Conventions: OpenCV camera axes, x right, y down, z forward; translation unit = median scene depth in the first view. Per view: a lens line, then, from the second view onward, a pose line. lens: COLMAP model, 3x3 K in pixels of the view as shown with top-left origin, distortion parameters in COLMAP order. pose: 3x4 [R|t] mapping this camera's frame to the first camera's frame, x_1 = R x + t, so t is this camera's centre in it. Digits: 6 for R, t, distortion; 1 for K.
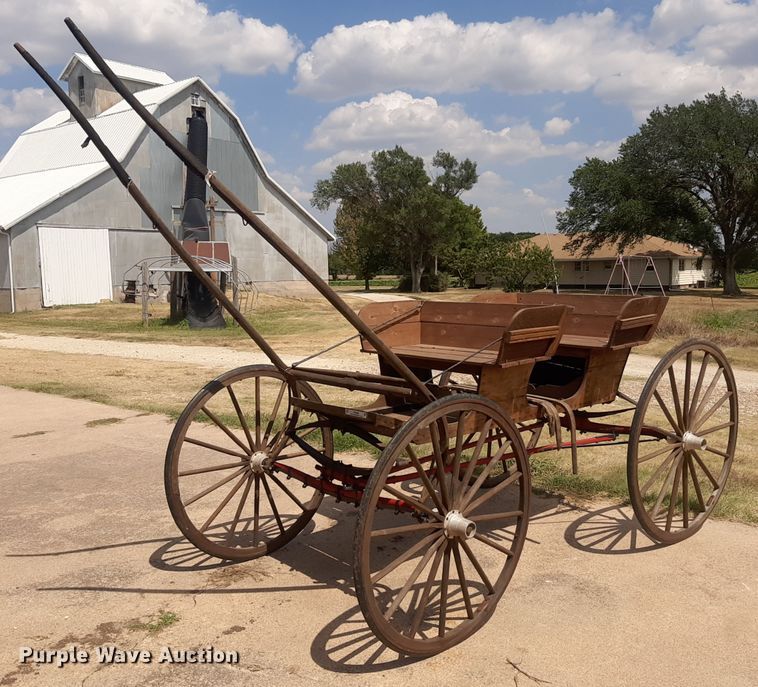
lens RADIAL K [[857.7, 0, 381.8], [0, 857.7, 344.0], [0, 0, 1]] dist [0.054530, 0.000000]
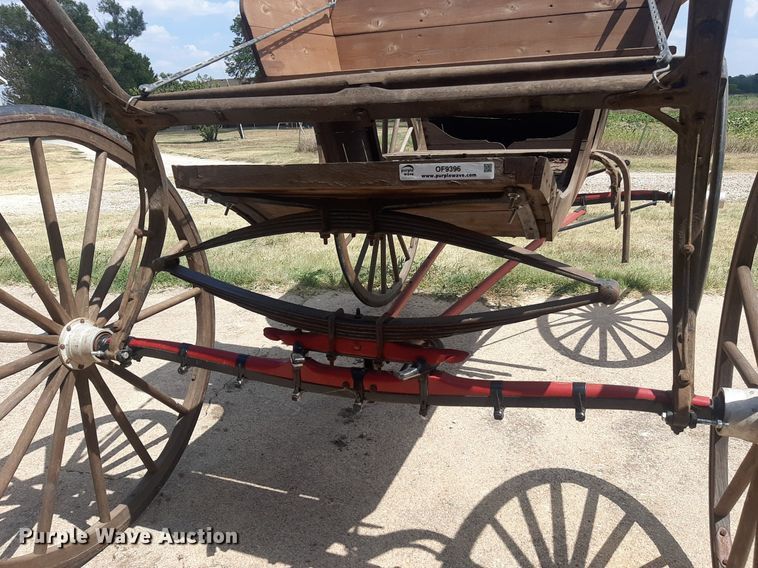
lens RADIAL K [[621.0, 0, 383.6], [0, 621.0, 284.7], [0, 0, 1]] dist [0.051881, -0.093847]
pose [[0.881389, -0.155892, 0.445928, -0.127438], [0.083276, 0.980470, 0.178165, 0.061167], [-0.464993, -0.119898, 0.877158, 0.599999]]
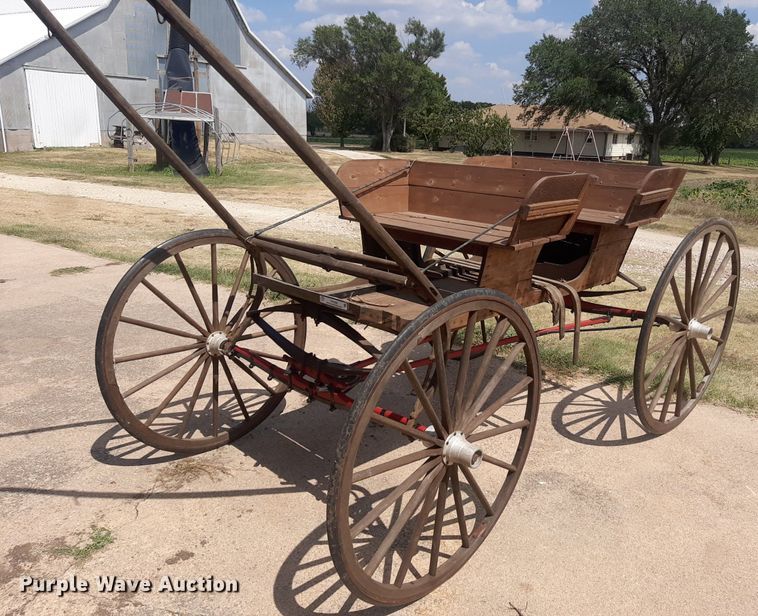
lens RADIAL K [[700.7, 0, 433.5], [0, 700.7, 330.8], [0, 0, 1]] dist [0.005263, 0.000000]
pose [[0.992766, 0.020068, 0.118372, -0.010273], [-0.042002, 0.981684, 0.185830, -0.012821], [-0.112475, -0.189458, 0.975426, 0.262258]]
